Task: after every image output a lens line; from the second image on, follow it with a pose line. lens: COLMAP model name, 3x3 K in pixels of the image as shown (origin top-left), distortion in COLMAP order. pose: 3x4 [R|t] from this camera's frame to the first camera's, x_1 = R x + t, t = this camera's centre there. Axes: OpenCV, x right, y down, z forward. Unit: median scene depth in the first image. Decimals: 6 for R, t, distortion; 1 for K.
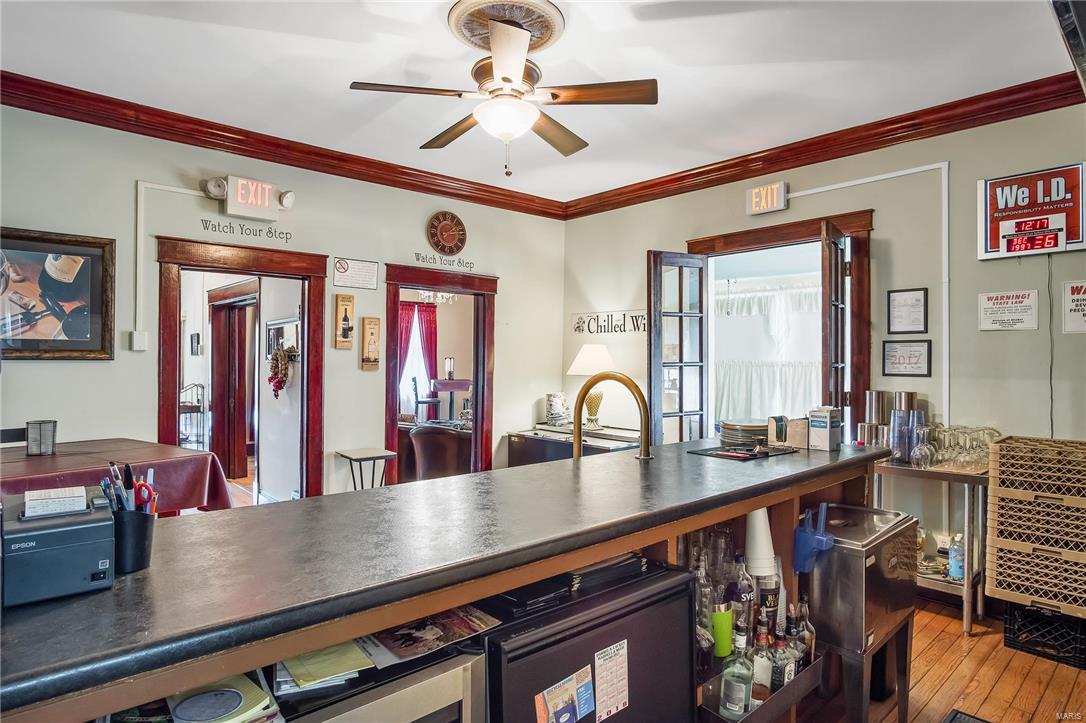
lens RADIAL K [[601.1, 0, 533.1], [0, 601.1, 358.1], [0, 0, 1]] dist [-0.016526, 0.005602]
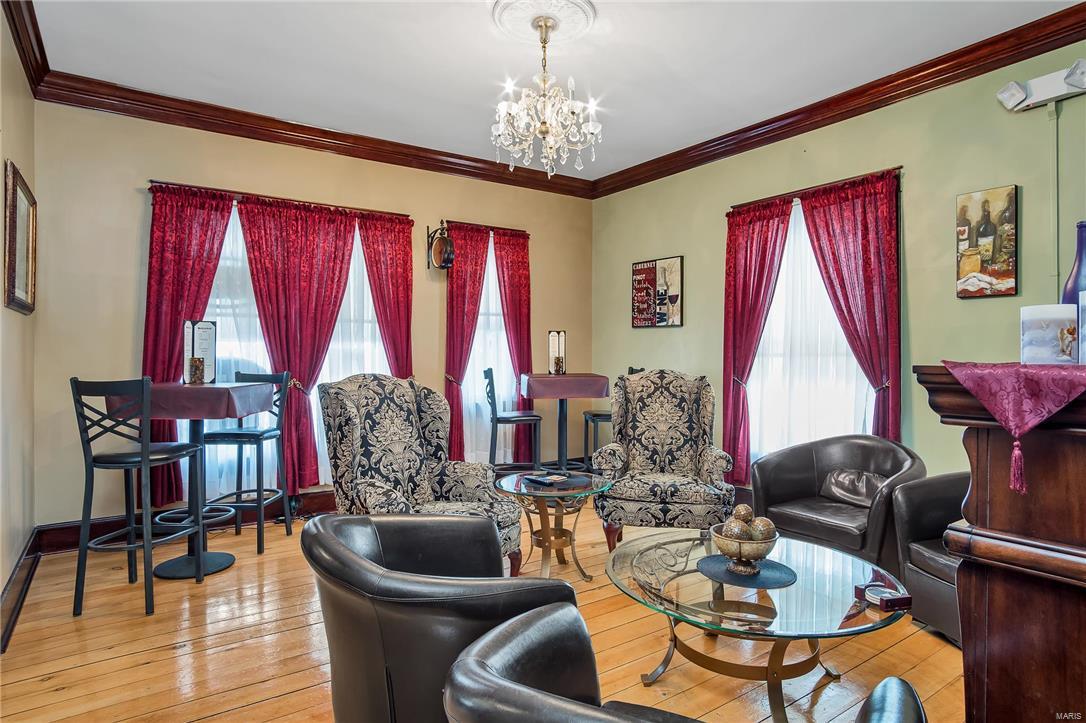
lens RADIAL K [[601.1, 0, 544.7], [0, 601.1, 353.1], [0, 0, 1]] dist [-0.016526, 0.005602]
pose [[0.993660, -0.008212, -0.112130, -0.204608], [0.008260, 0.999966, -0.000033, 0.039767], [0.112126, -0.000893, 0.993694, 1.095514]]
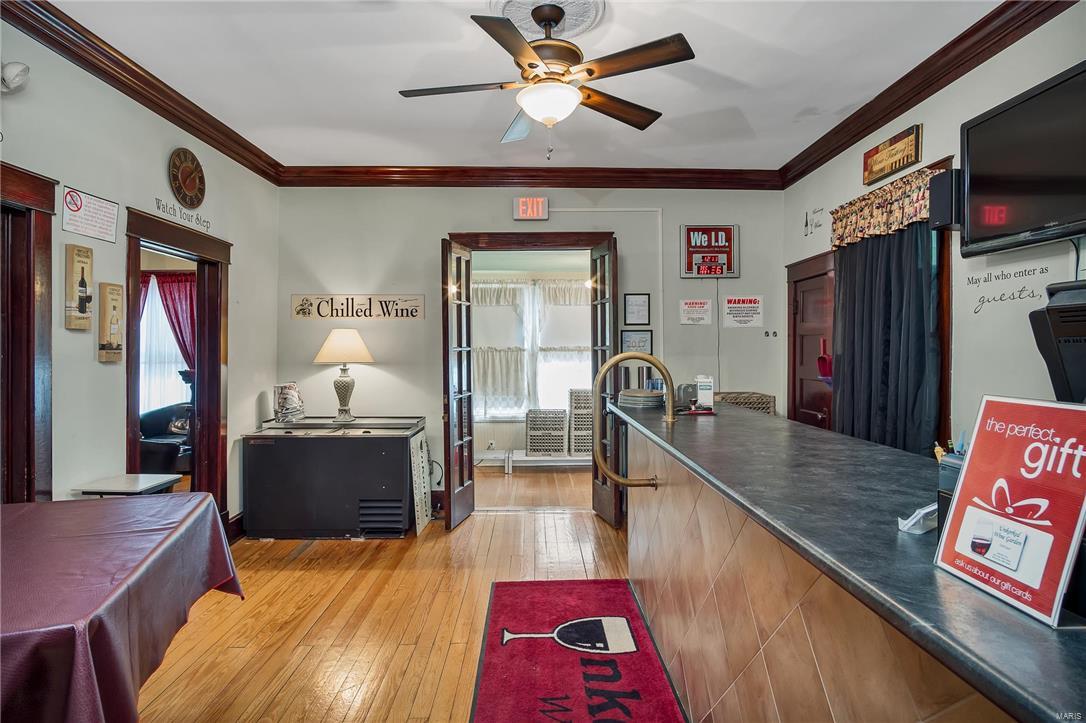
lens RADIAL K [[601.1, 0, 528.8], [0, 601.1, 348.7], [0, 0, 1]] dist [-0.016526, 0.005602]
pose [[0.662351, -0.006397, 0.749166, -0.466787], [0.005226, 0.999979, 0.003918, 0.005691], [-0.749175, 0.001321, 0.662370, 0.202285]]
